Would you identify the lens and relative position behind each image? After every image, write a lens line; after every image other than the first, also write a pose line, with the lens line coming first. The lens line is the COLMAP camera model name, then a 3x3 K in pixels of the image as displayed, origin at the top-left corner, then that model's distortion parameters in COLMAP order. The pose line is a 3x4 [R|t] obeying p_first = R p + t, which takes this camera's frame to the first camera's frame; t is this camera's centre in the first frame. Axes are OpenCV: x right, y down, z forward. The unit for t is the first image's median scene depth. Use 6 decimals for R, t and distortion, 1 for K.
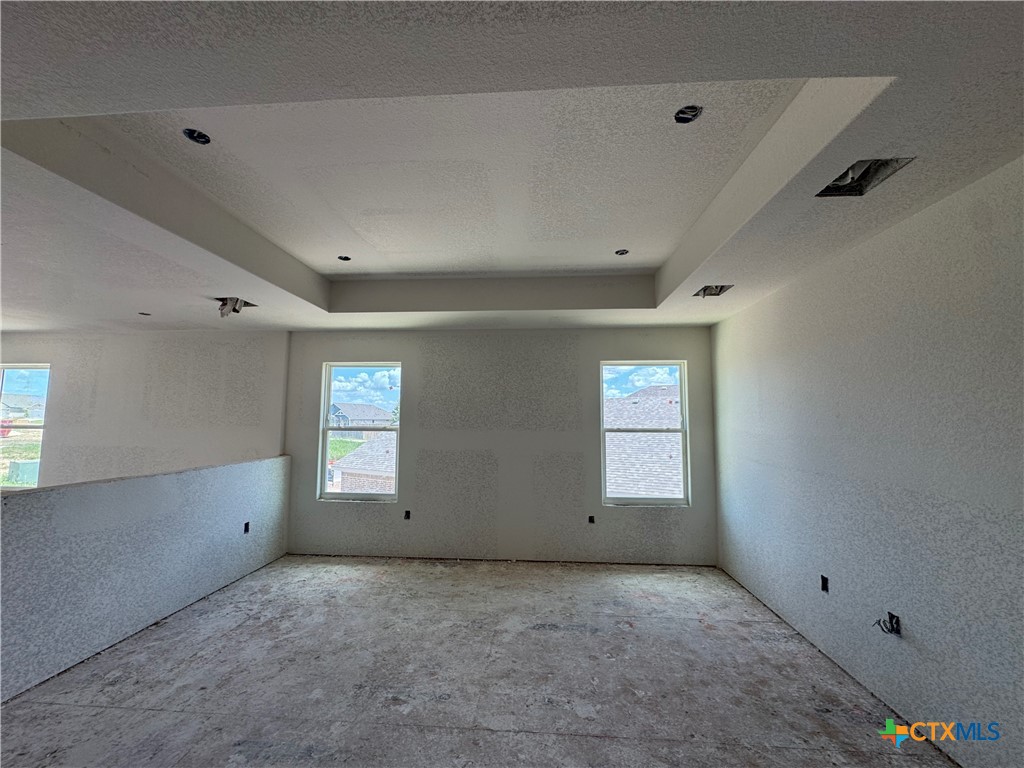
lens RADIAL K [[408.8, 0, 512.6], [0, 408.8, 383.8], [0, 0, 1]] dist [0.002811, -0.000431]
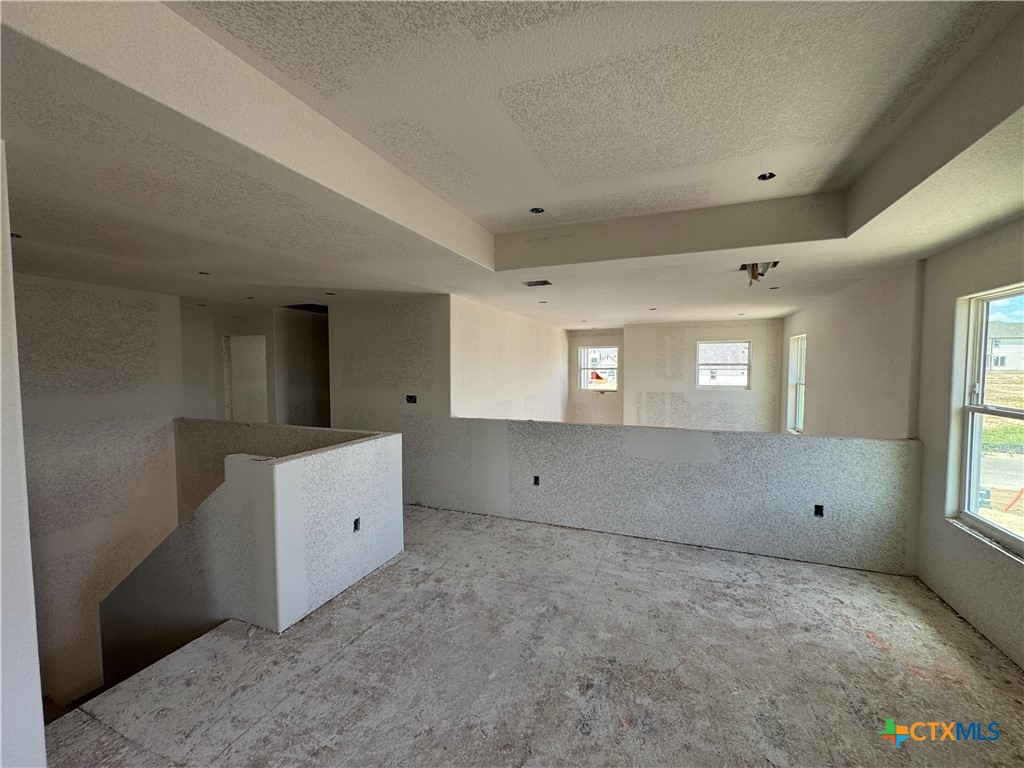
lens RADIAL K [[408.8, 0, 512.6], [0, 408.8, 384.4], [0, 0, 1]] dist [0.002811, -0.000431]
pose [[-0.302082, 0.037499, -0.952544, 0.425401], [0.086262, 0.996202, 0.011861, 0.014656], [0.949371, -0.078586, -0.304169, 0.745078]]
